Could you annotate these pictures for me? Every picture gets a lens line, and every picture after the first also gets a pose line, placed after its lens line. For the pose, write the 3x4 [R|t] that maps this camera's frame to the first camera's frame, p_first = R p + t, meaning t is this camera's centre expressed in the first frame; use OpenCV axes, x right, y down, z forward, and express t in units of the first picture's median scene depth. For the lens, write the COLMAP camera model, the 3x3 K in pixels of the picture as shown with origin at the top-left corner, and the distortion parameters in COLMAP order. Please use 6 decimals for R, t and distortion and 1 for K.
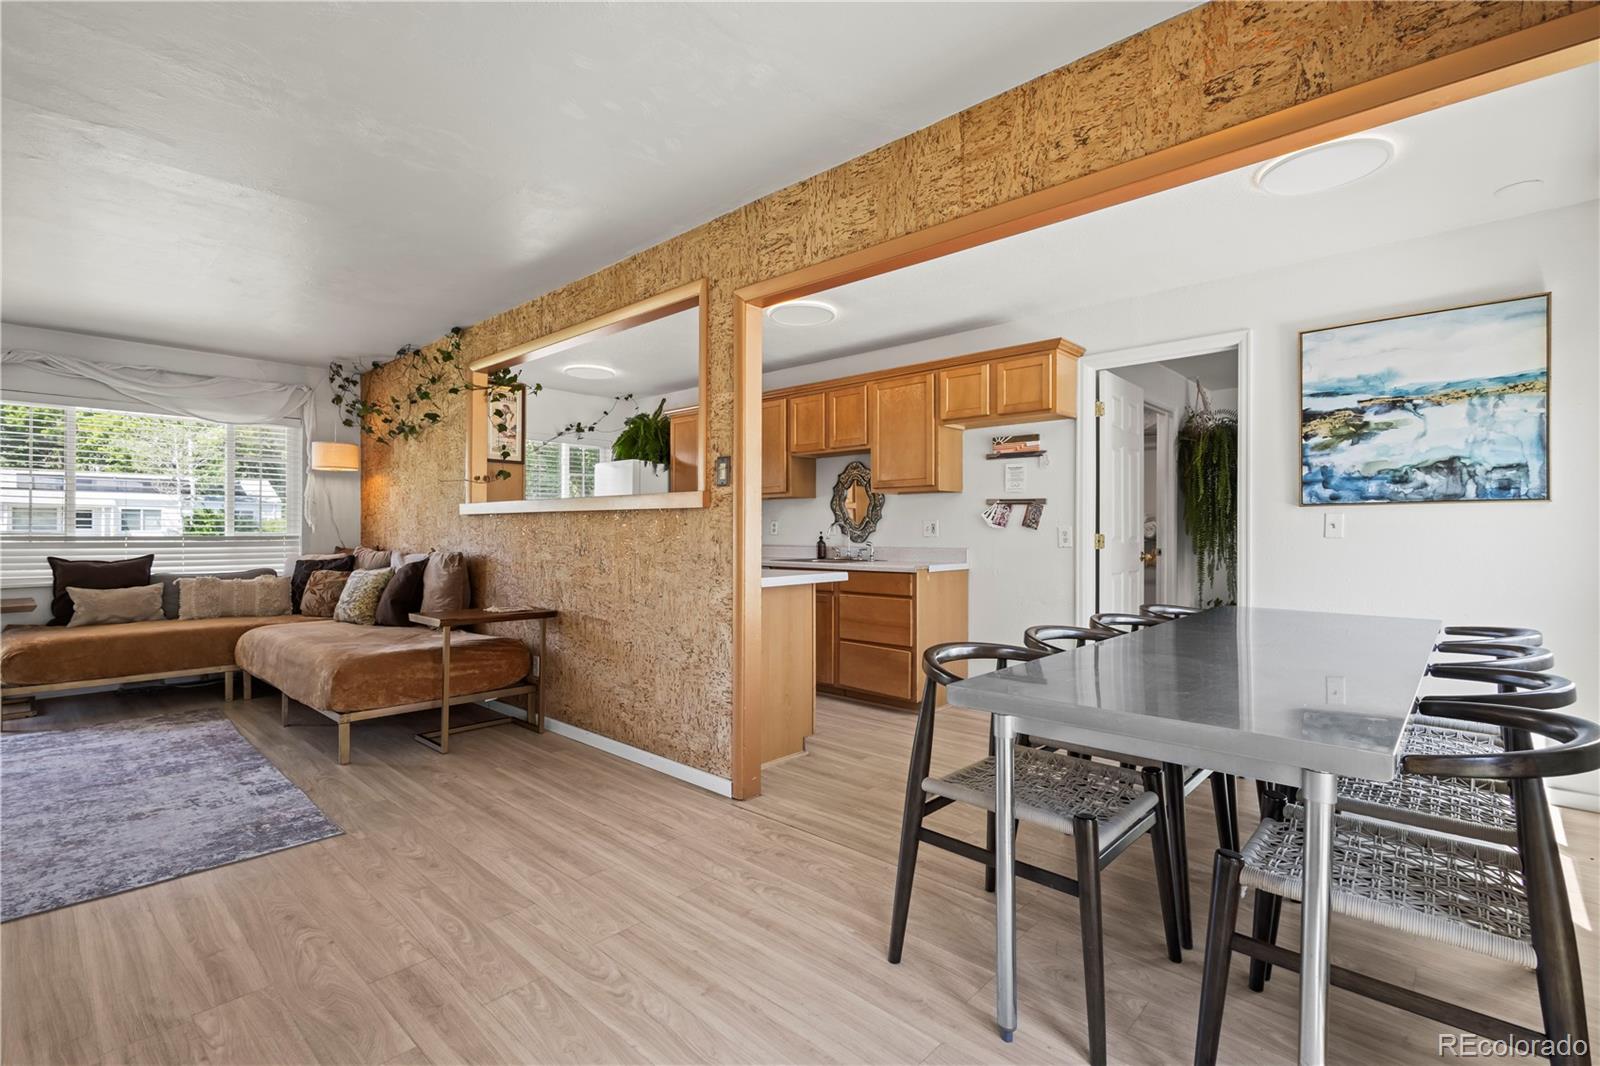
lens RADIAL K [[731.9, 0, 796.6], [0, 731.9, 530.0], [0, 0, 1]] dist [0.009620, -0.001426]
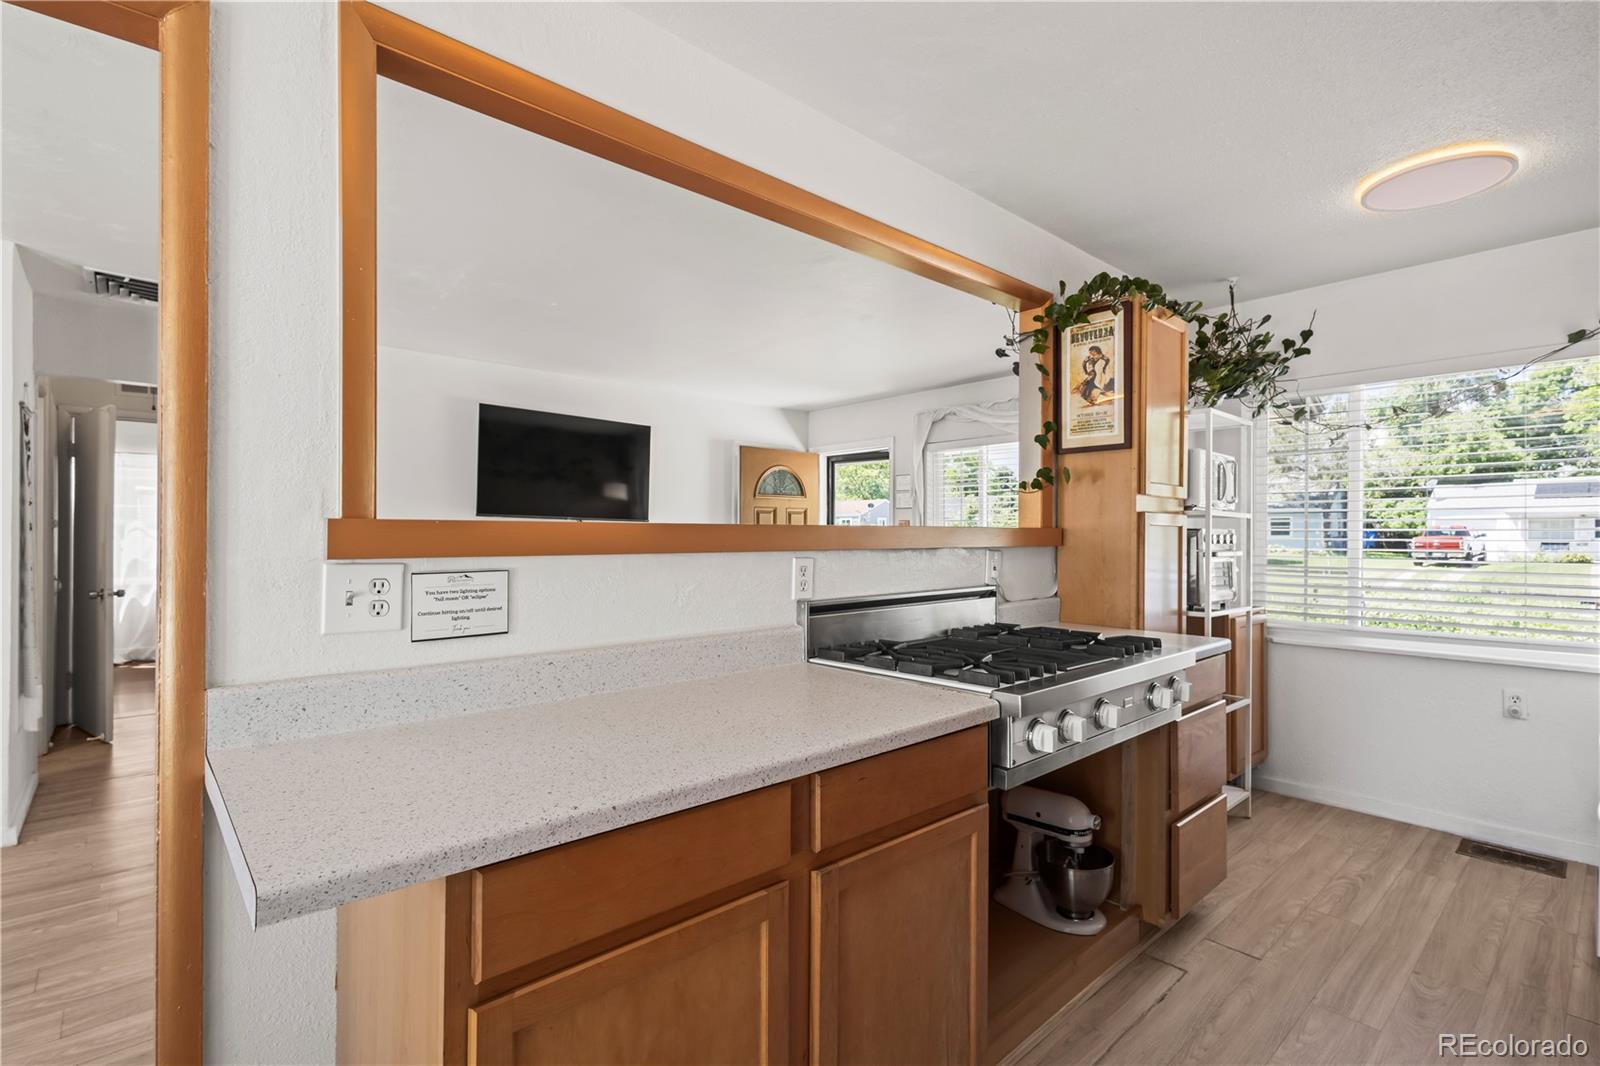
lens RADIAL K [[731.9, 0, 814.4], [0, 731.9, 535.0], [0, 0, 1]] dist [0.009620, -0.001426]
pose [[-0.078036, -0.002543, -0.996947, 0.268592], [0.001844, 0.999995, -0.002695, -0.038459], [0.996949, -0.002049, -0.078030, 1.244862]]
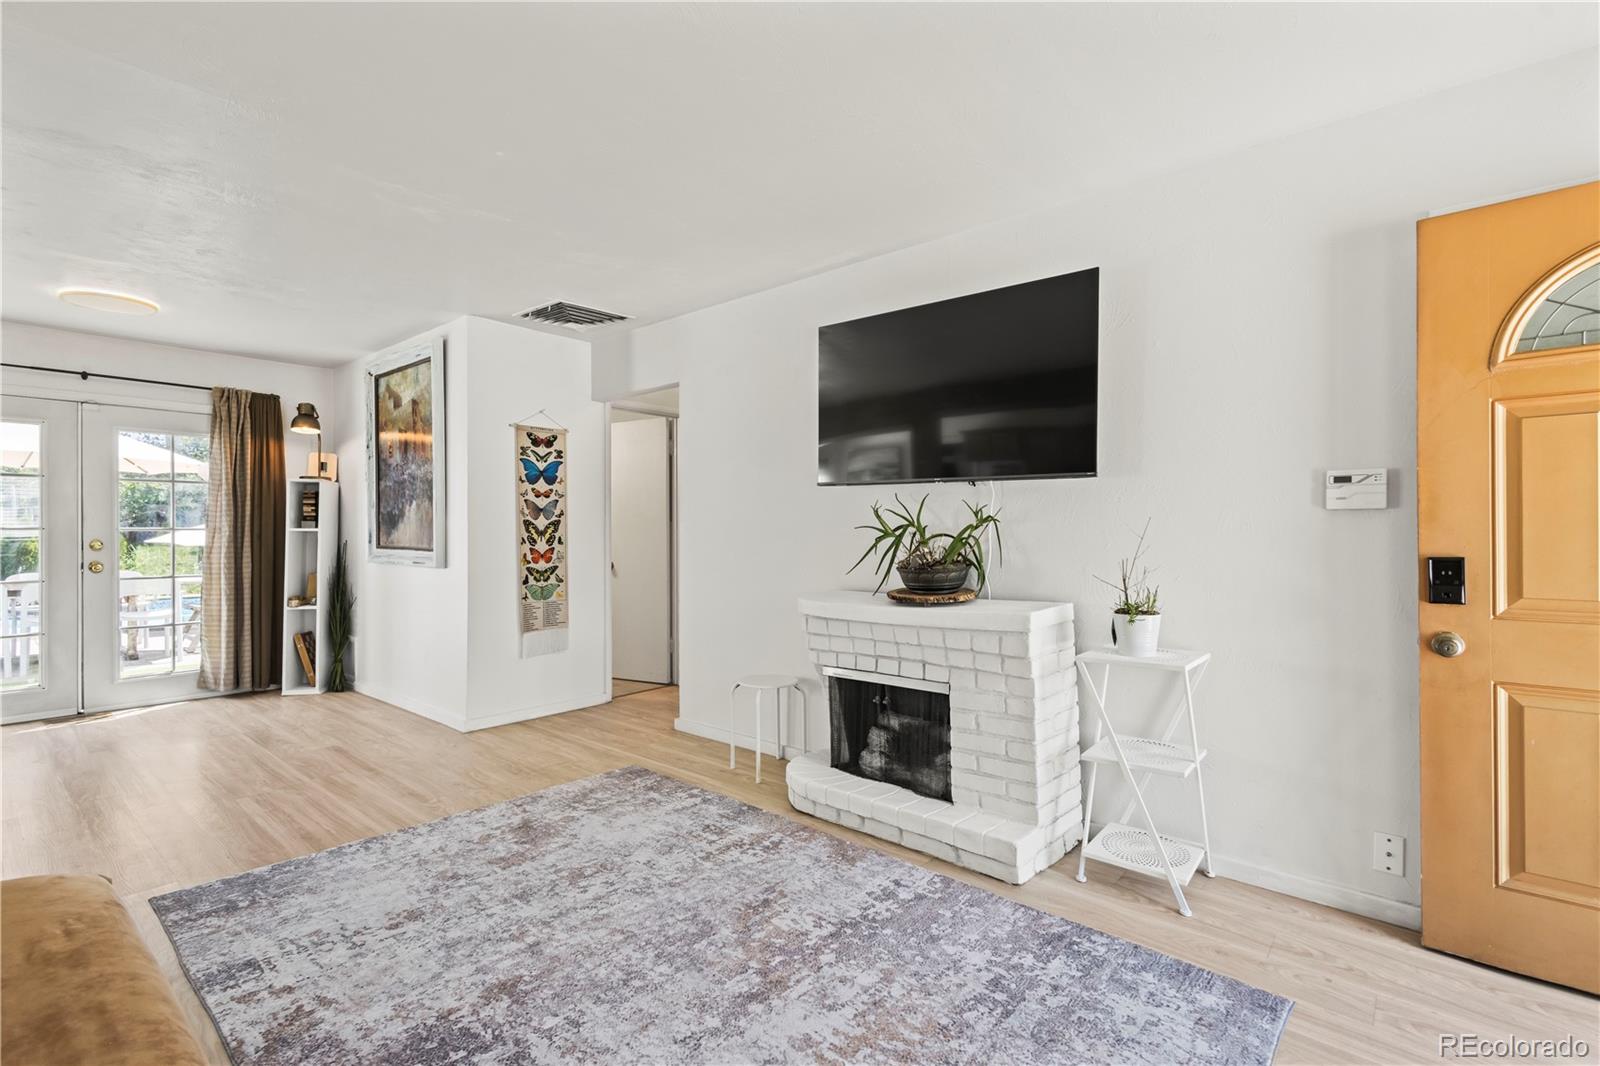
lens RADIAL K [[731.9, 0, 792.4], [0, 731.9, 536.6], [0, 0, 1]] dist [0.009620, -0.001426]
pose [[-0.999503, 0.001088, -0.031507, -1.067596], [0.000990, 0.999995, 0.003122, -0.013080], [0.031511, 0.003090, -0.999499, 1.503486]]
